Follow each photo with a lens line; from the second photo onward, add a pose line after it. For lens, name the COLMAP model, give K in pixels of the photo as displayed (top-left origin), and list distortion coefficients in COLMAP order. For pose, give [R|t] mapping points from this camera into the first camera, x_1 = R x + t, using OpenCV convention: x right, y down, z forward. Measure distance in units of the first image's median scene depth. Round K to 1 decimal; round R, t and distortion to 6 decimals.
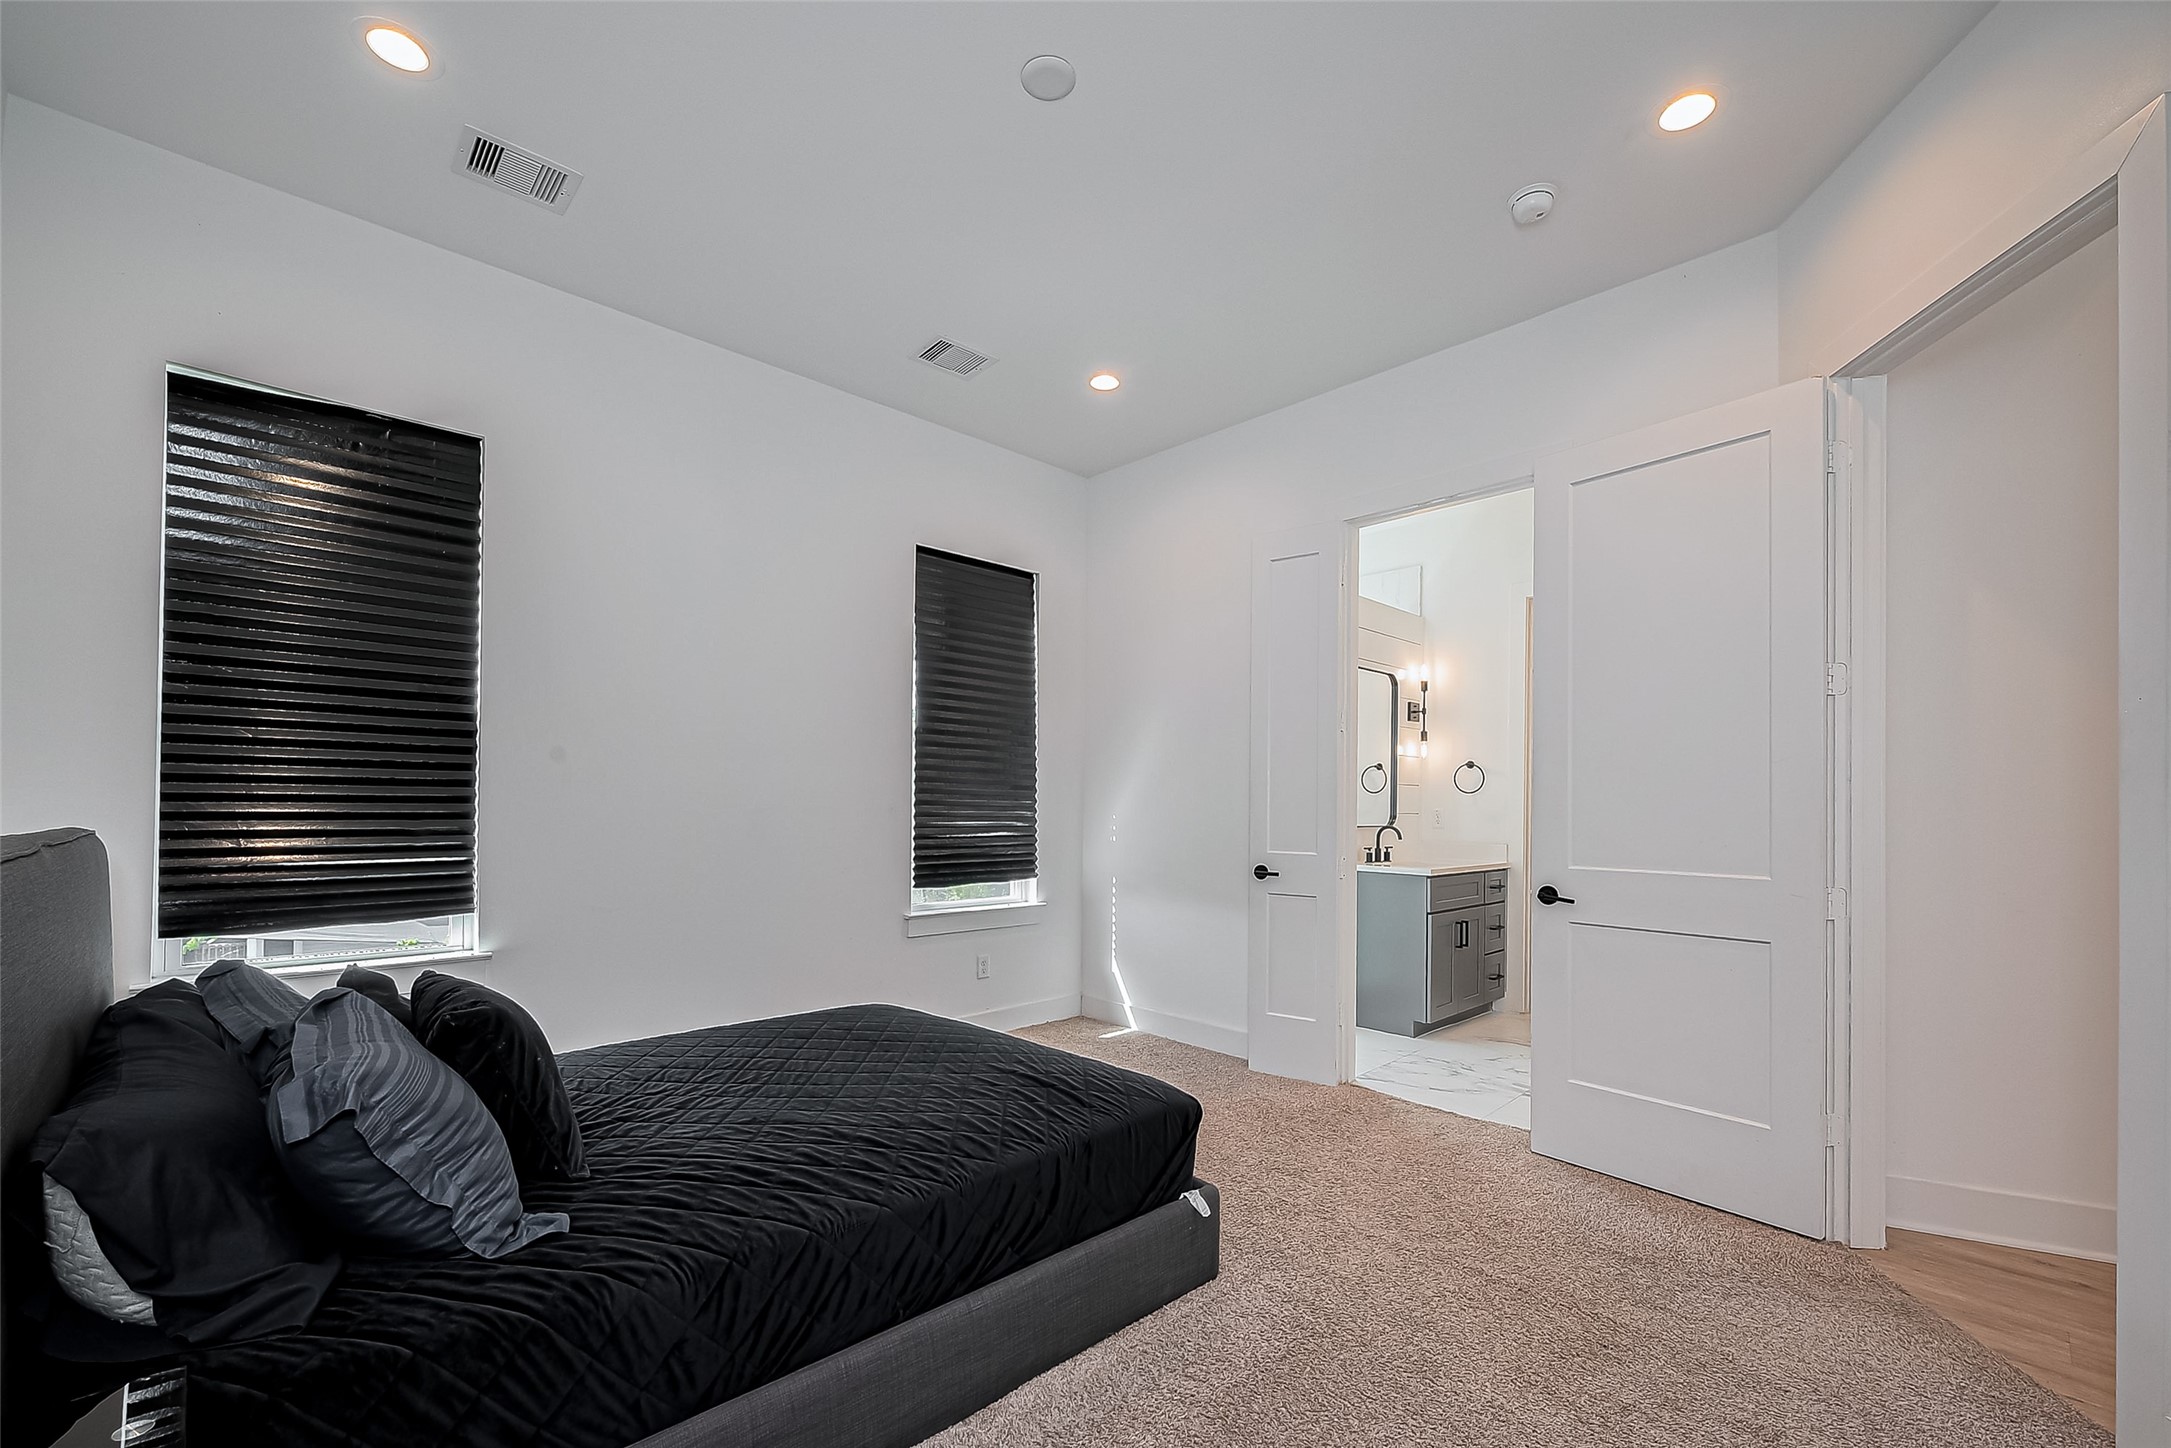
lens RADIAL K [[860.1, 0, 1086.7], [0, 860.1, 795.1], [0, 0, 1]] dist [-0.016690, 0.000001]
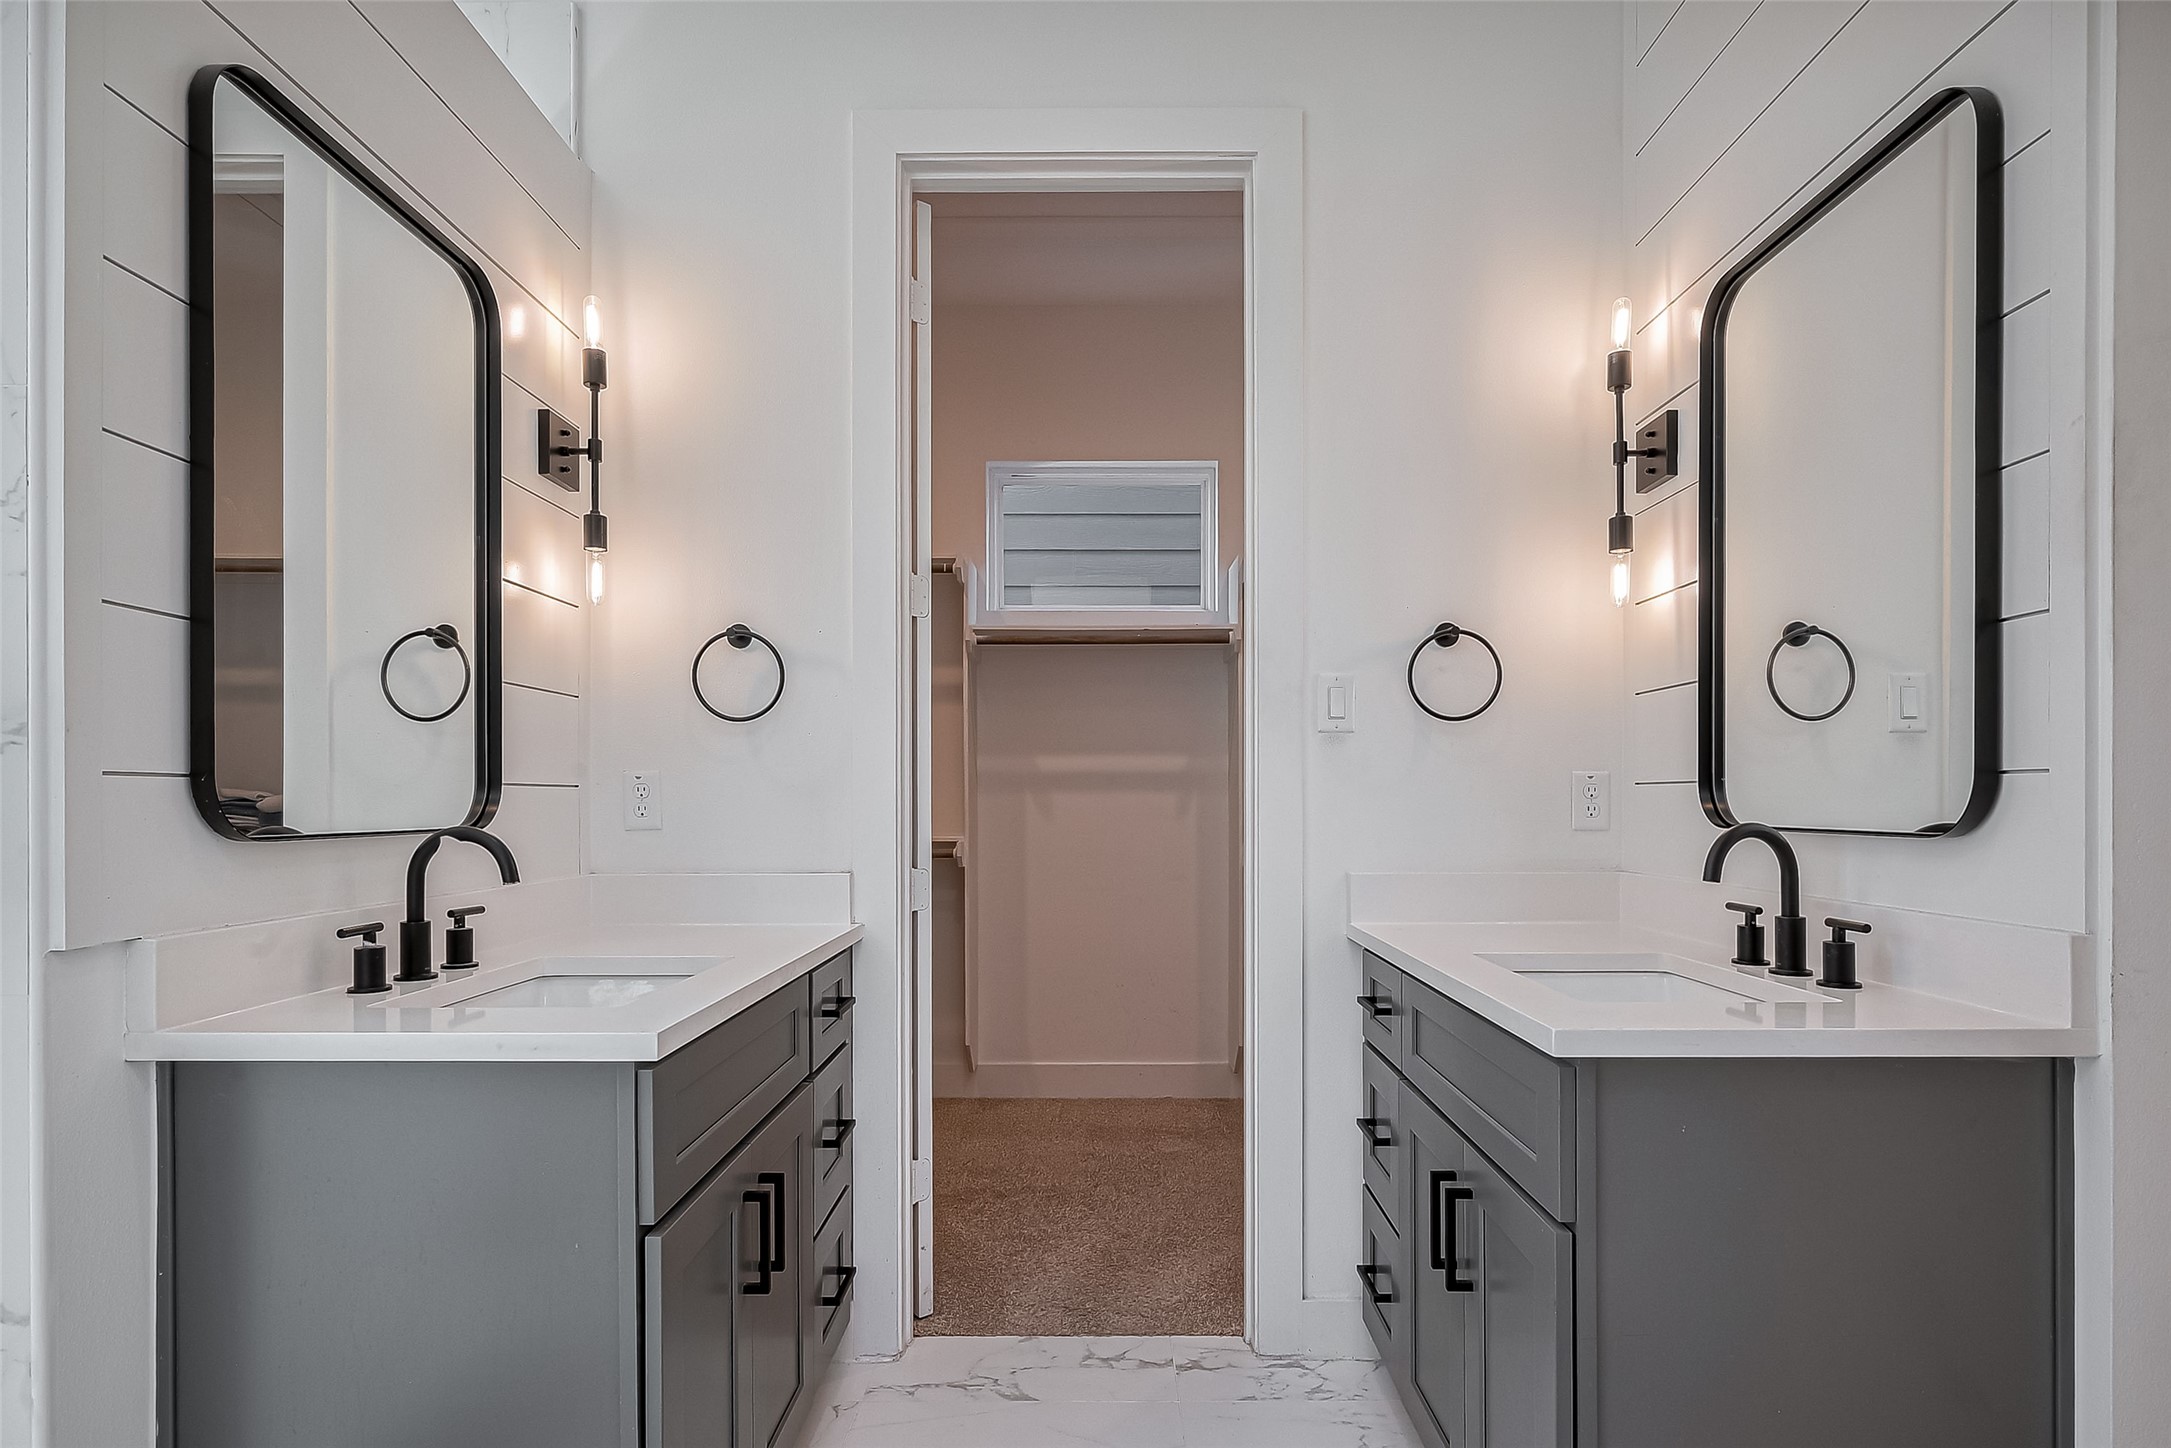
lens RADIAL K [[1131.0, 0, 1095.2], [0, 1131.0, 800.5], [0, 0, 1]] dist [0.004403, -0.000193]
pose [[0.683731, -0.008399, 0.729686, 0.219773], [0.004081, 0.999962, 0.007686, 0.024123], [-0.729723, -0.002277, 0.683739, 0.593672]]
